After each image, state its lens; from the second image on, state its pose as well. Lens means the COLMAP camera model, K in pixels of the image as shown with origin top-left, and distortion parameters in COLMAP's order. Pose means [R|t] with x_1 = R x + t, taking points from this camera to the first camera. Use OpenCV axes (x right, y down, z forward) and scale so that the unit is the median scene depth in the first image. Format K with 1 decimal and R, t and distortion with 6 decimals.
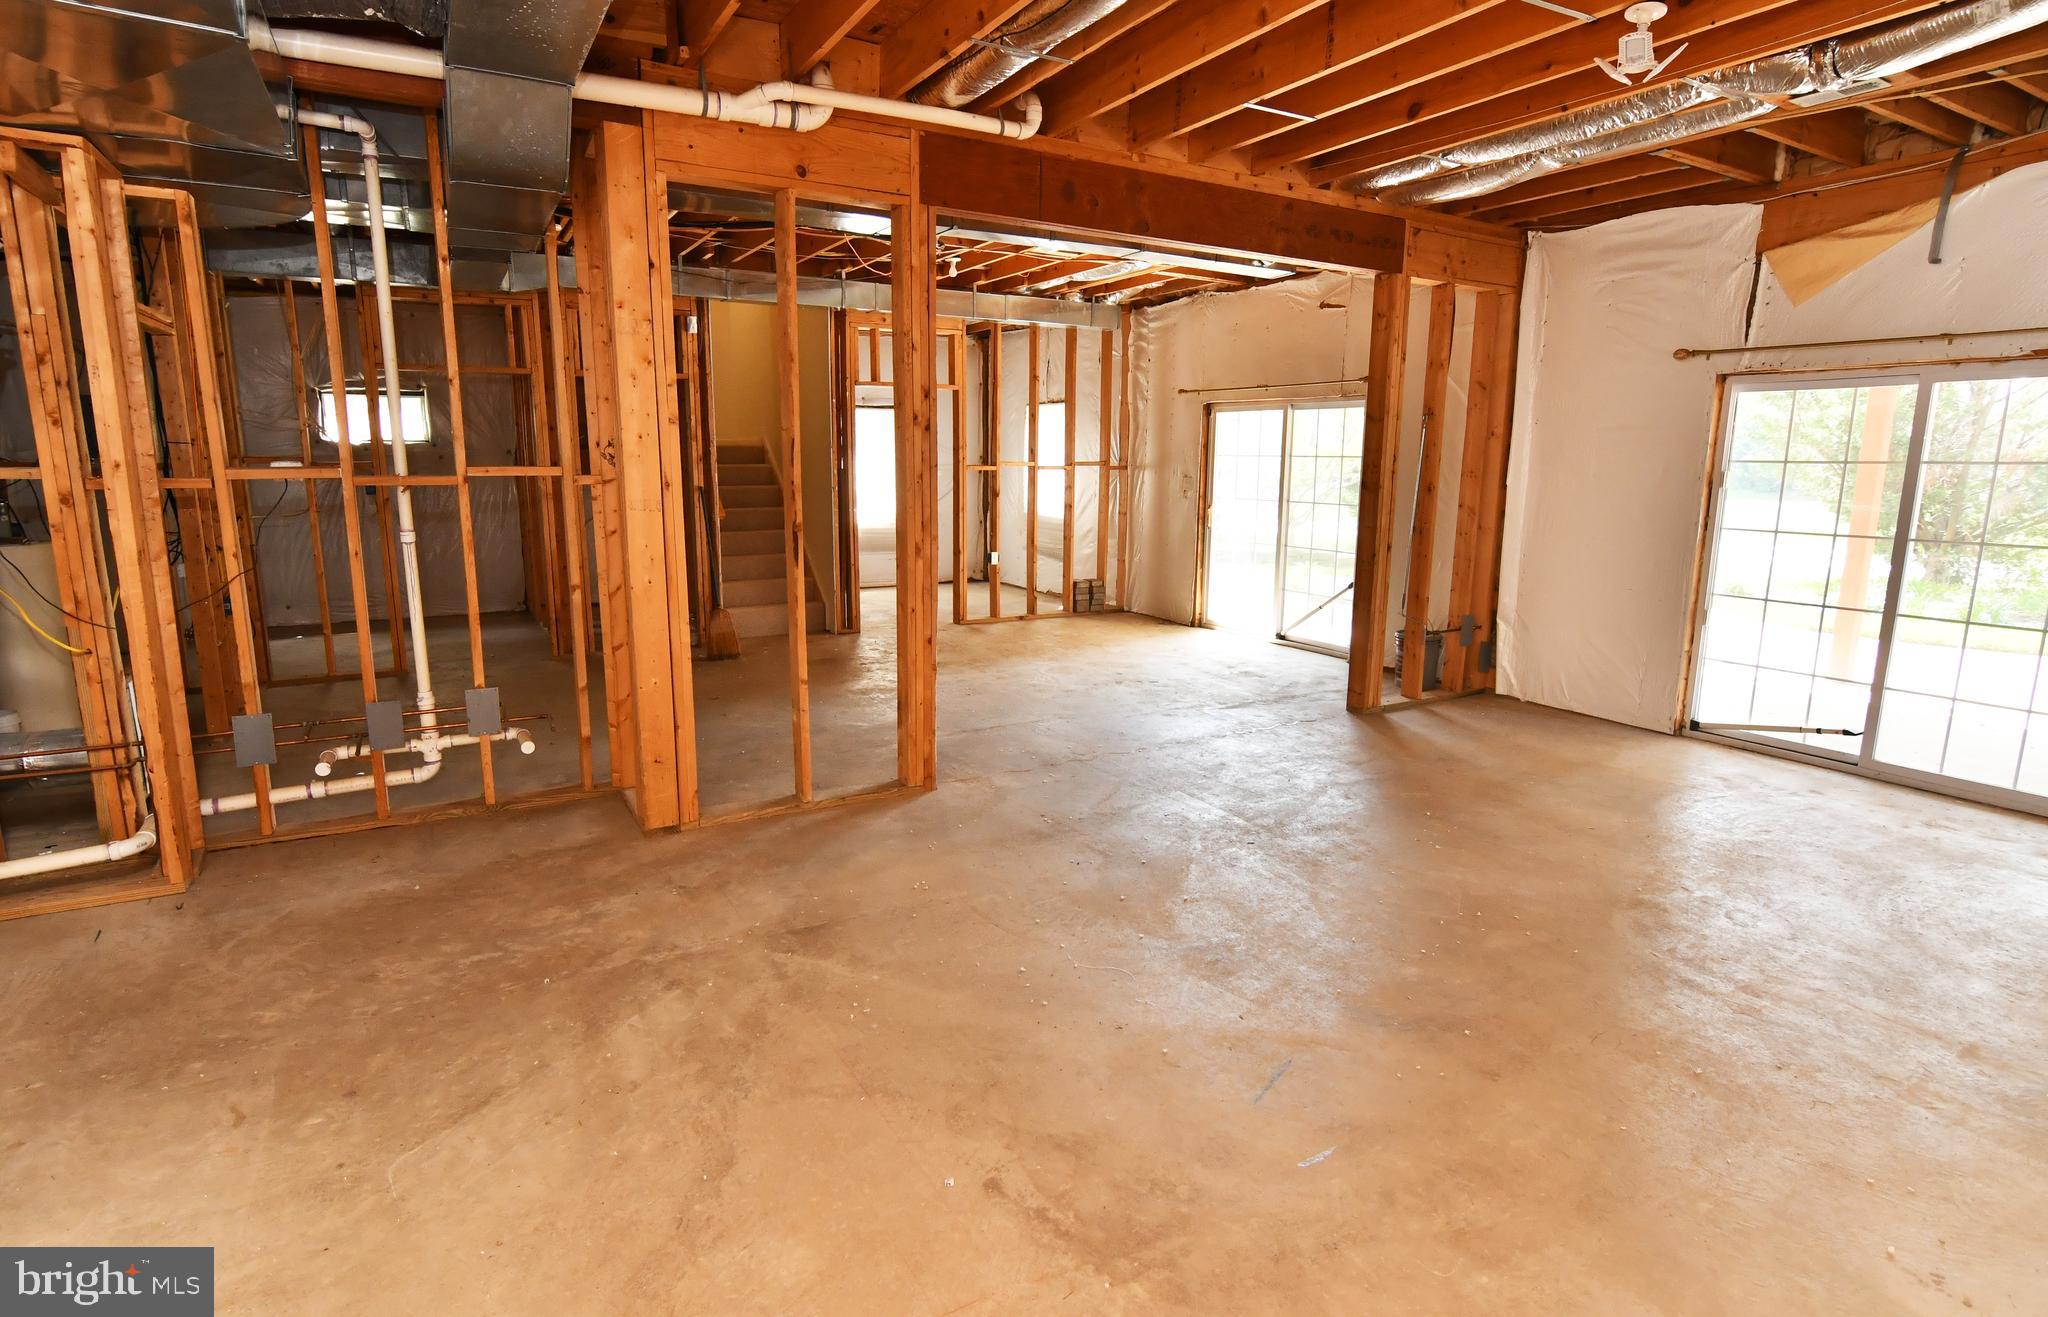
lens RADIAL K [[1026.6, 0, 1014.5], [0, 1026.6, 653.3], [0, 0, 1]] dist [-0.023262, 0.006493]
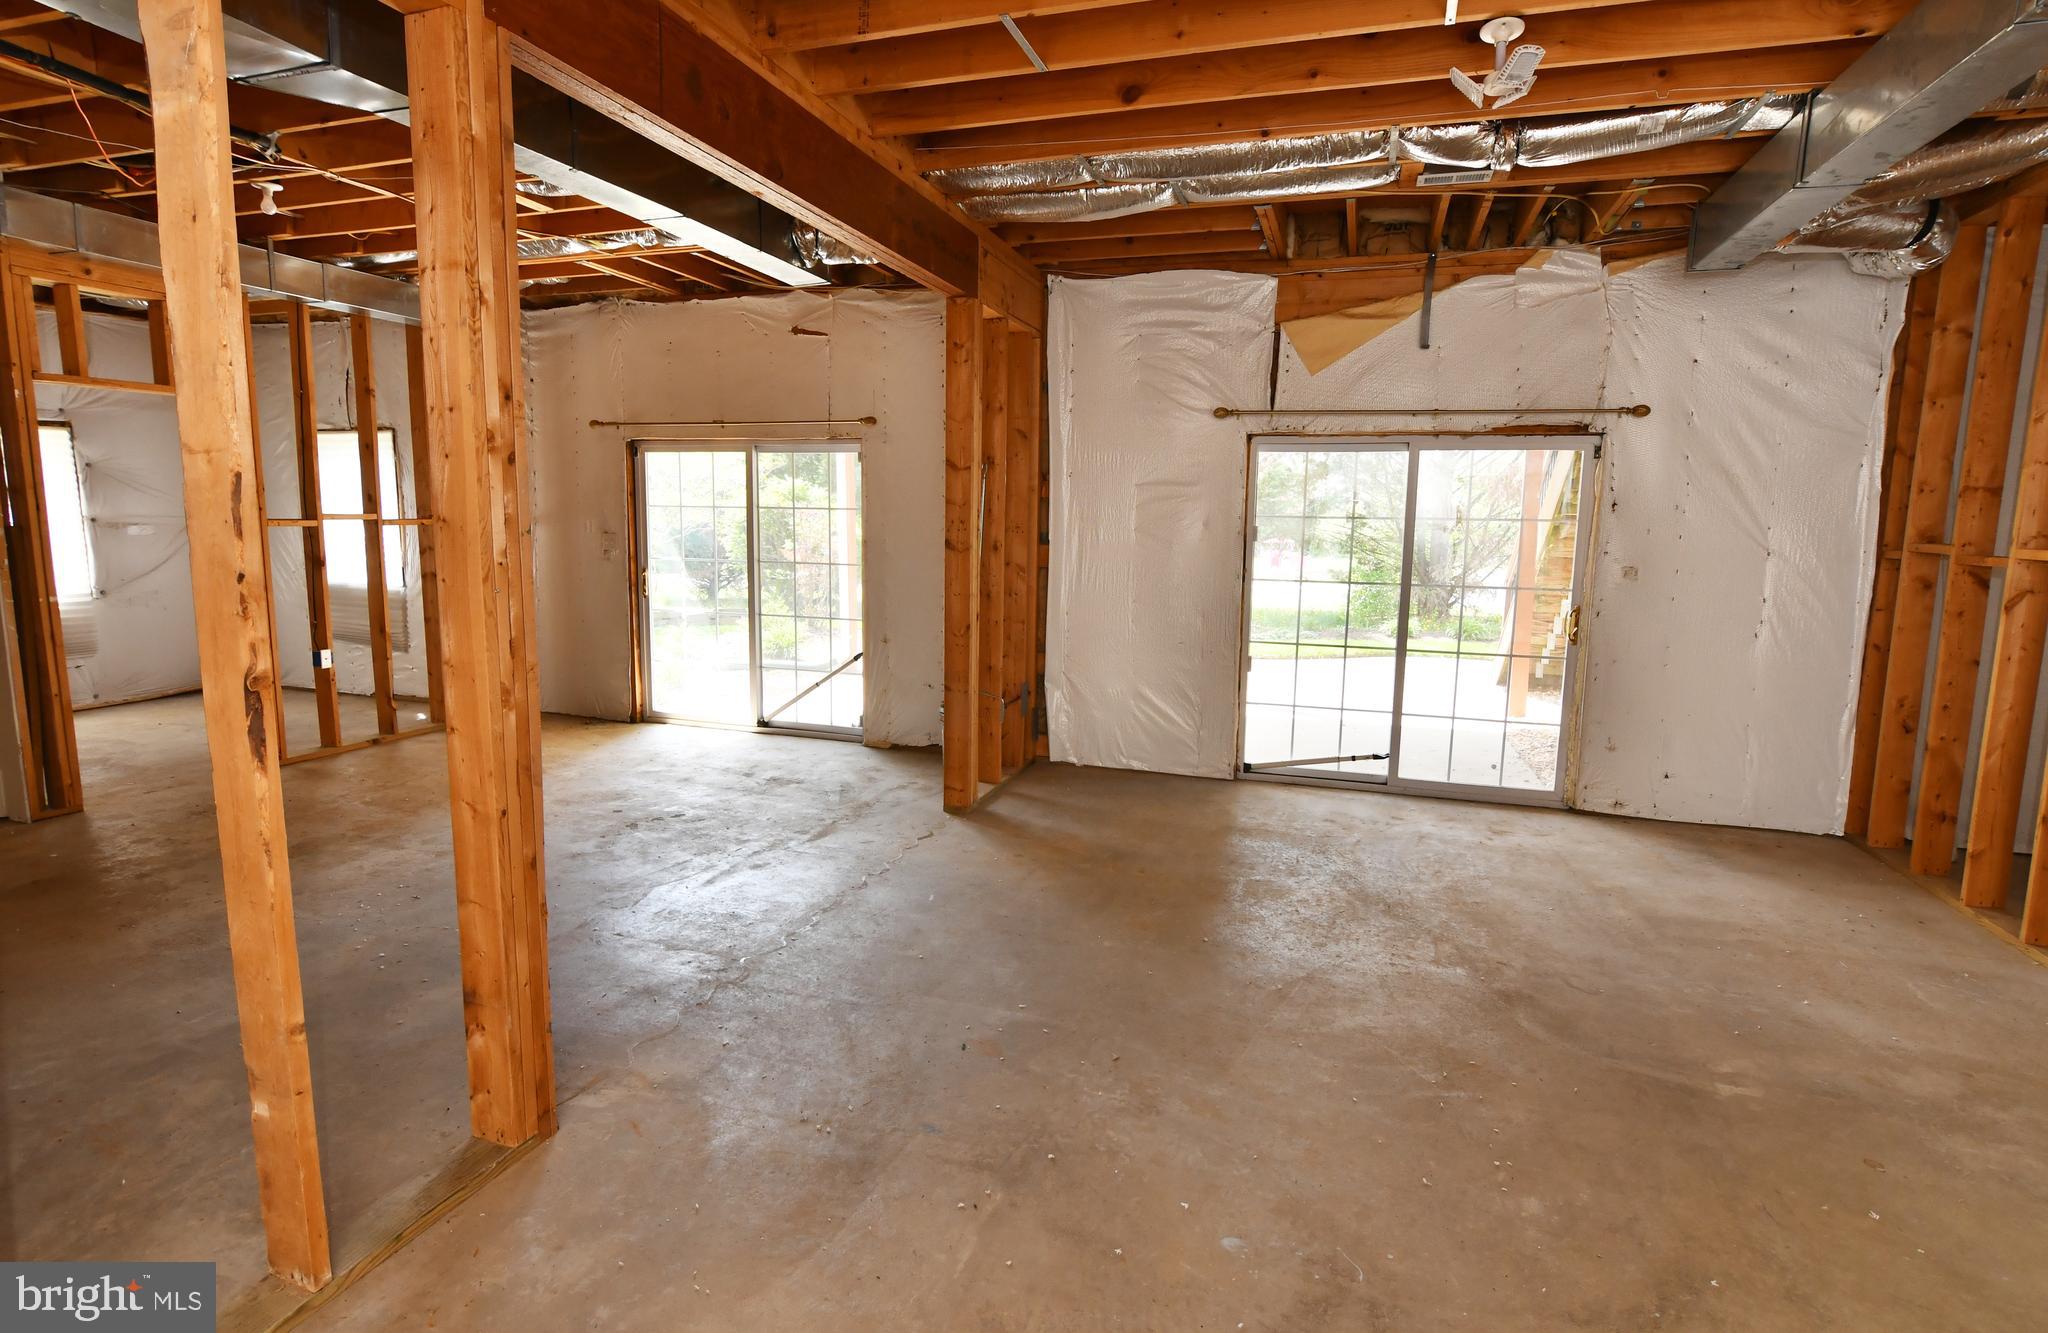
lens RADIAL K [[1026.6, 0, 1030.7], [0, 1026.6, 661.1], [0, 0, 1]] dist [-0.023262, 0.006493]
pose [[0.748401, -0.091241, 0.656940, -0.206101], [0.115227, 0.993317, 0.006691, -0.080475], [-0.653160, 0.070690, 0.753913, 0.391782]]
